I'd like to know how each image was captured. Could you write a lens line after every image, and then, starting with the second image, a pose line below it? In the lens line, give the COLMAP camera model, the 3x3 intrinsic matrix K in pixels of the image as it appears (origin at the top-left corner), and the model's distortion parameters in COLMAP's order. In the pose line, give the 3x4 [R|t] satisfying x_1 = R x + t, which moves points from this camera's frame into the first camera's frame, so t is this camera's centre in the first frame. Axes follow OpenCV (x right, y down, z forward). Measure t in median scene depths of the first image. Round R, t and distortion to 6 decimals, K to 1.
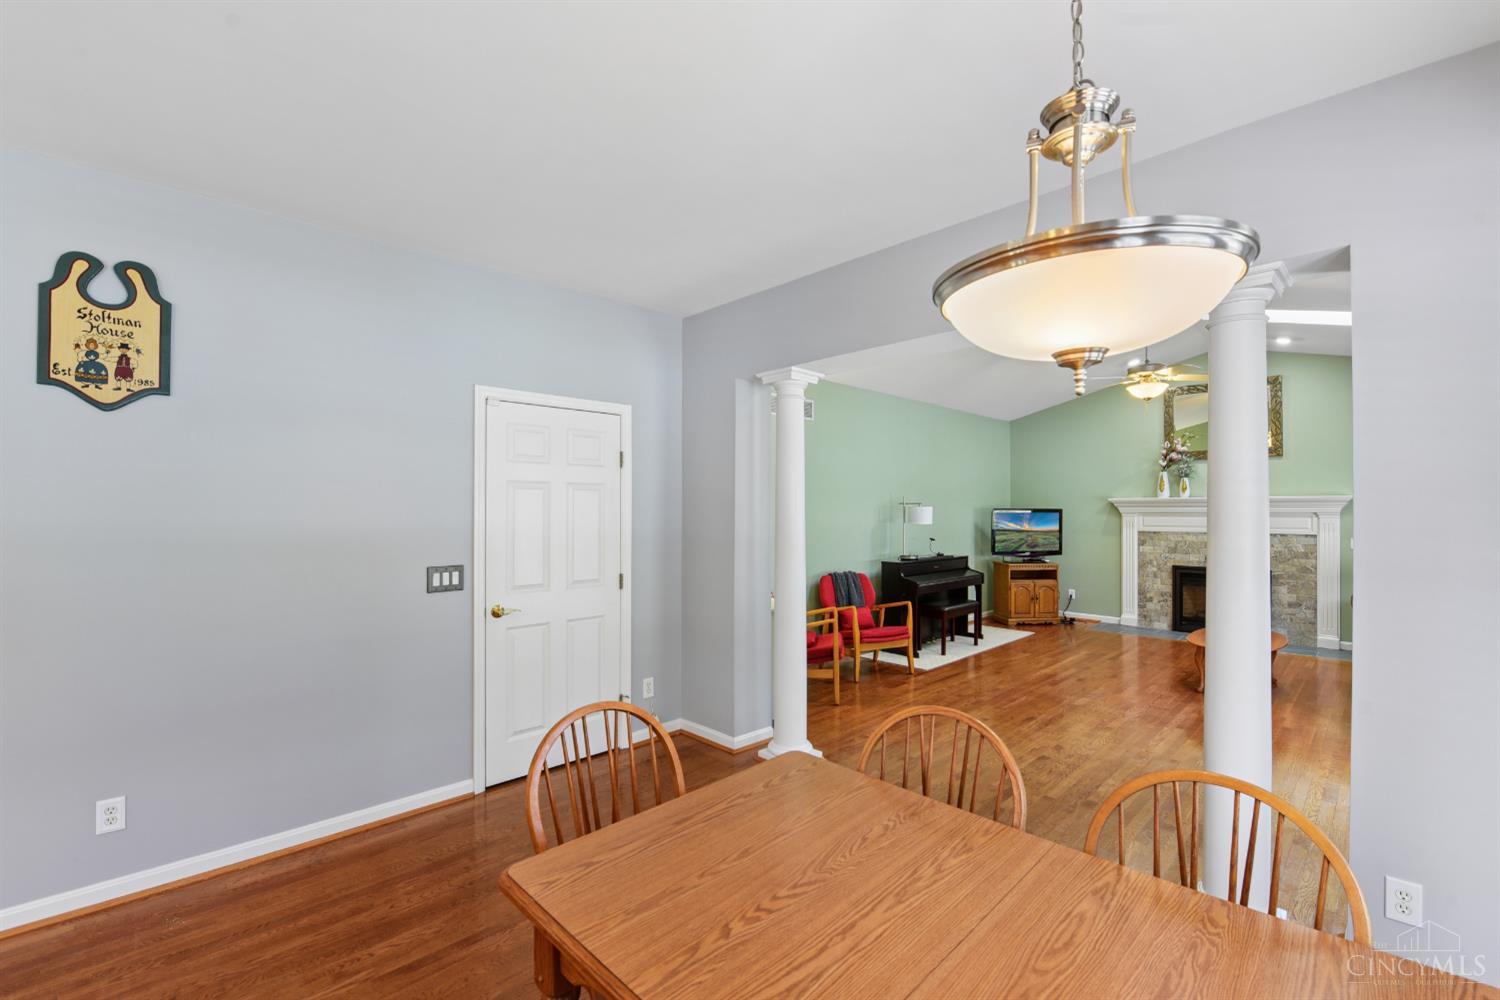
lens RADIAL K [[636.4, 0, 751.8], [0, 636.4, 506.8], [0, 0, 1]] dist [-0.006173, 0.000939]
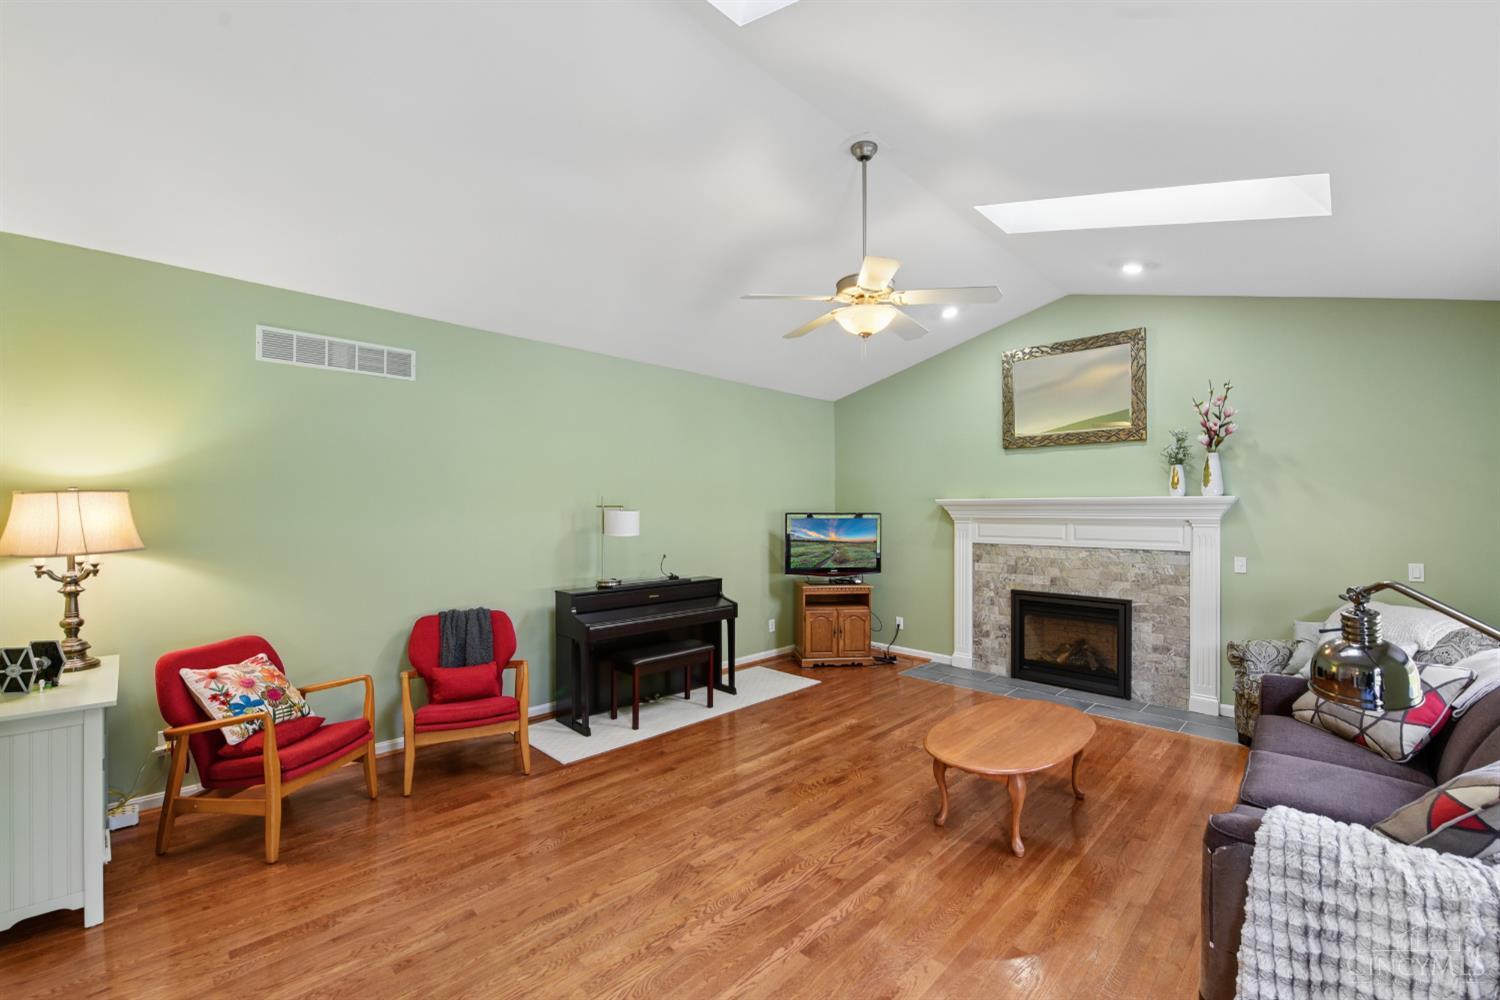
lens RADIAL K [[618.6, 0, 734.2], [0, 618.6, 509.8], [0, 0, 1]] dist [-0.003420, -0.002379]
pose [[0.999982, 0.000414, 0.006039, 0.374106], [-0.000425, 0.999998, 0.001868, -0.002923], [-0.006038, -0.001870, 0.999980, 0.311214]]
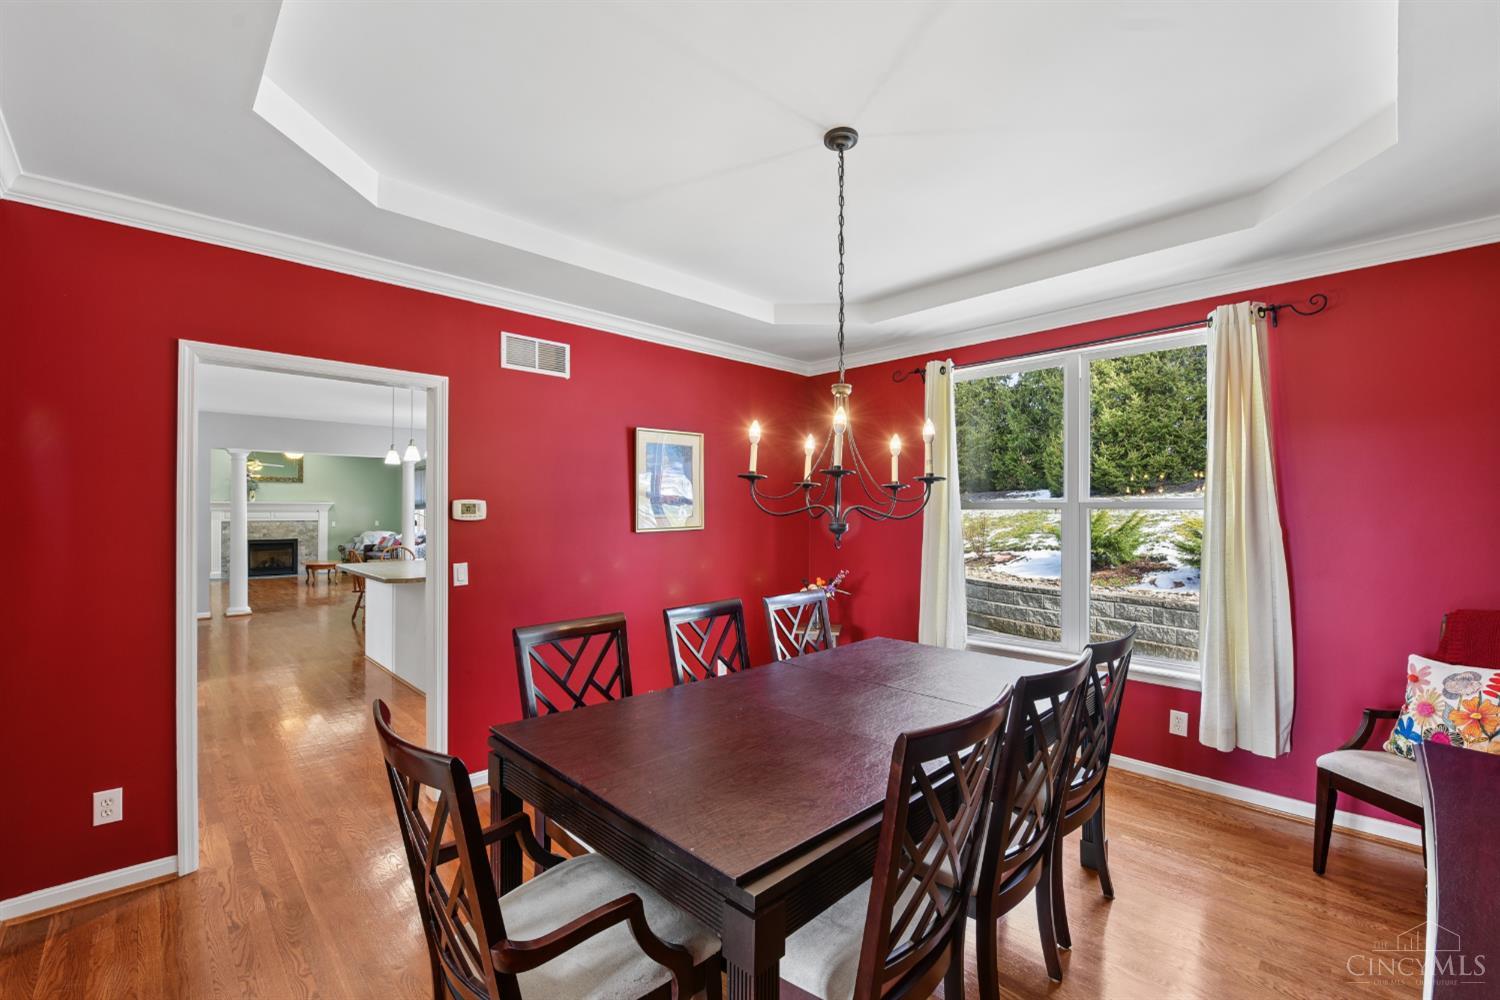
lens RADIAL K [[636.4, 0, 746.1], [0, 636.4, 509.6], [0, 0, 1]] dist [-0.006173, 0.000939]
pose [[0.028498, 0.002320, 0.999591, -1.188881], [-0.005448, 0.999983, -0.002165, 0.004362], [-0.999579, -0.005385, 0.028510, -0.497263]]
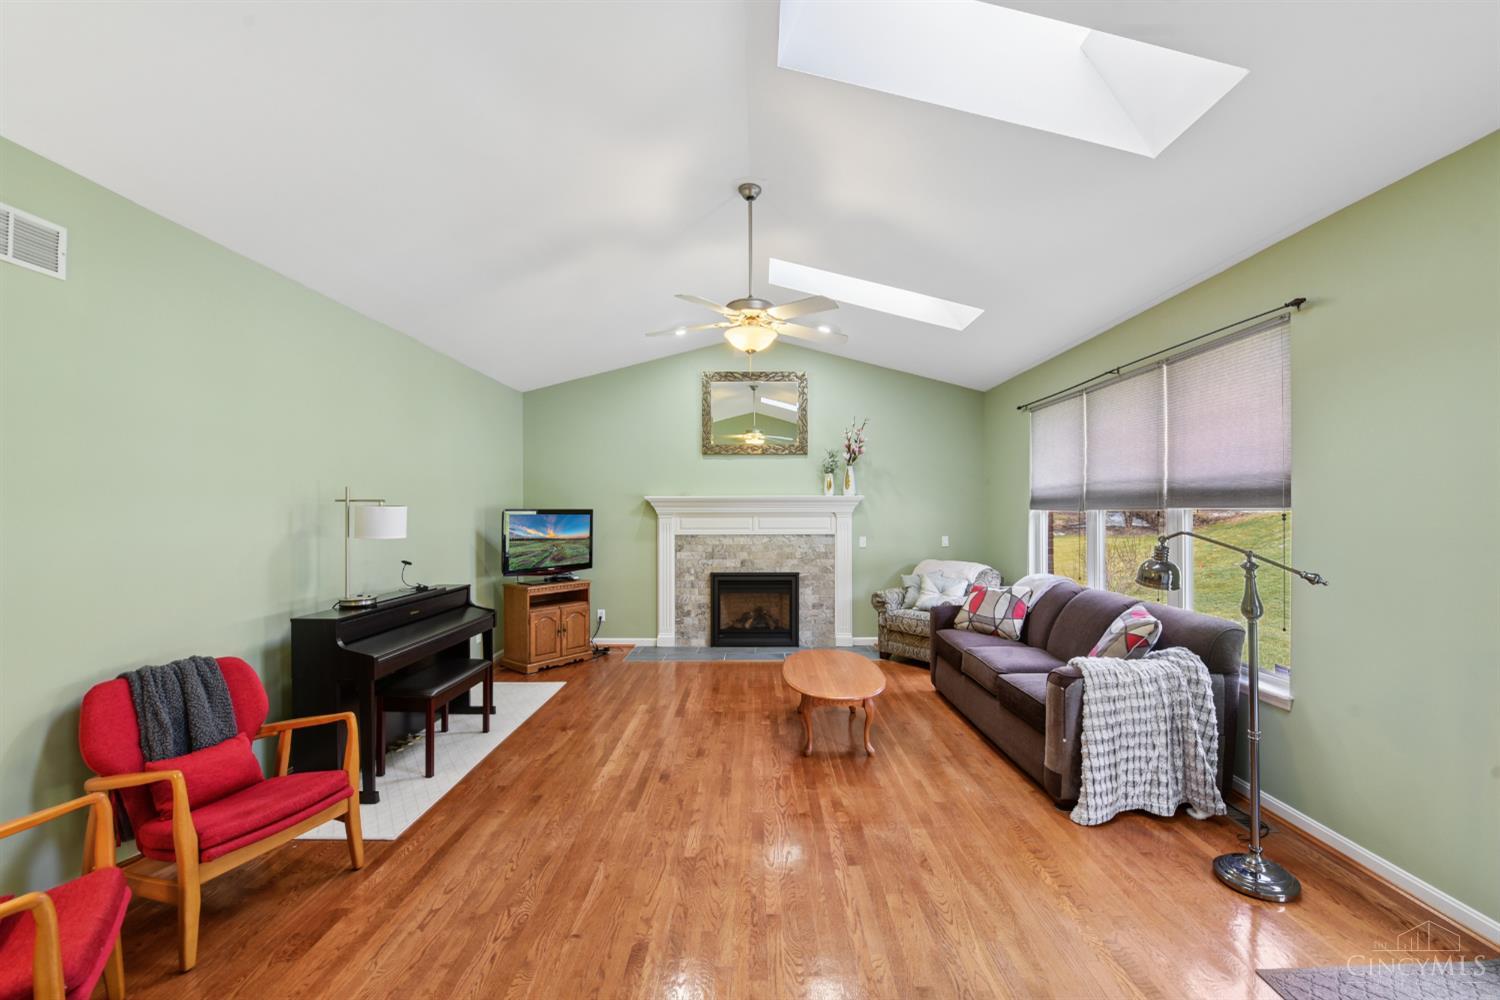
lens RADIAL K [[618.6, 0, 762.0], [0, 618.6, 504.7], [0, 0, 1]] dist [-0.003420, -0.002379]
pose [[0.700539, 0.000806, 0.713614, 0.112739], [0.001791, 0.999994, -0.002887, 0.000375], [-0.713612, 0.003301, 0.700533, 0.390198]]
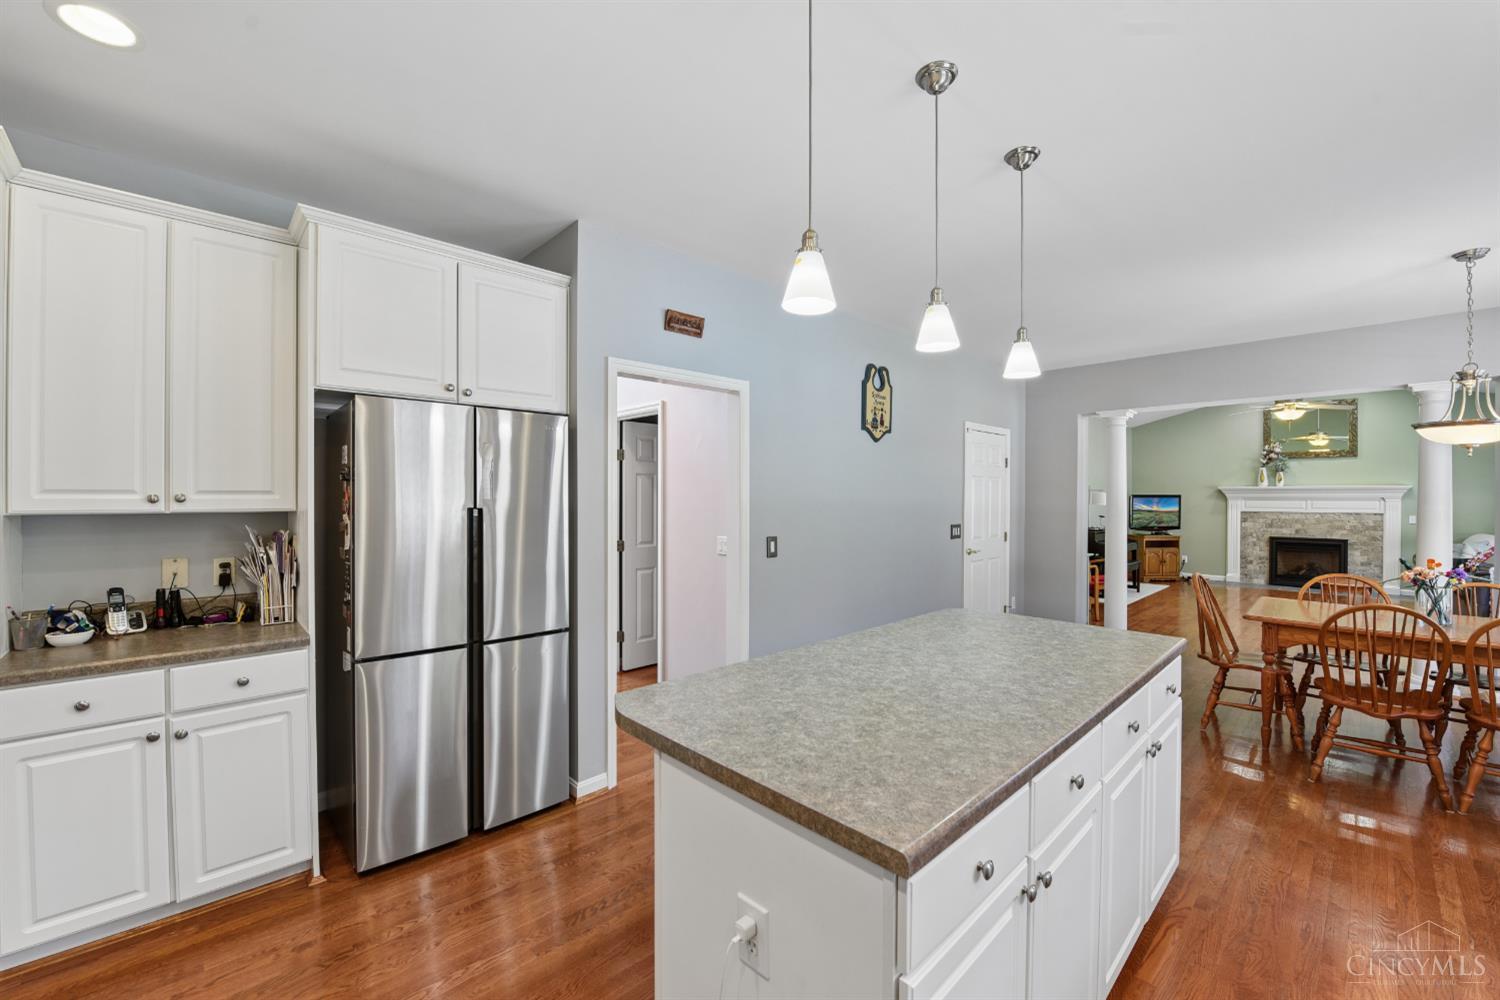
lens RADIAL K [[618.6, 0, 757.7], [0, 618.6, 498.1], [0, 0, 1]] dist [-0.003420, -0.002379]
pose [[0.999948, 0.002719, 0.009840, -0.493385], [-0.002782, 0.999975, 0.006432, 0.005384], [-0.009822, -0.006459, 0.999931, -0.337404]]
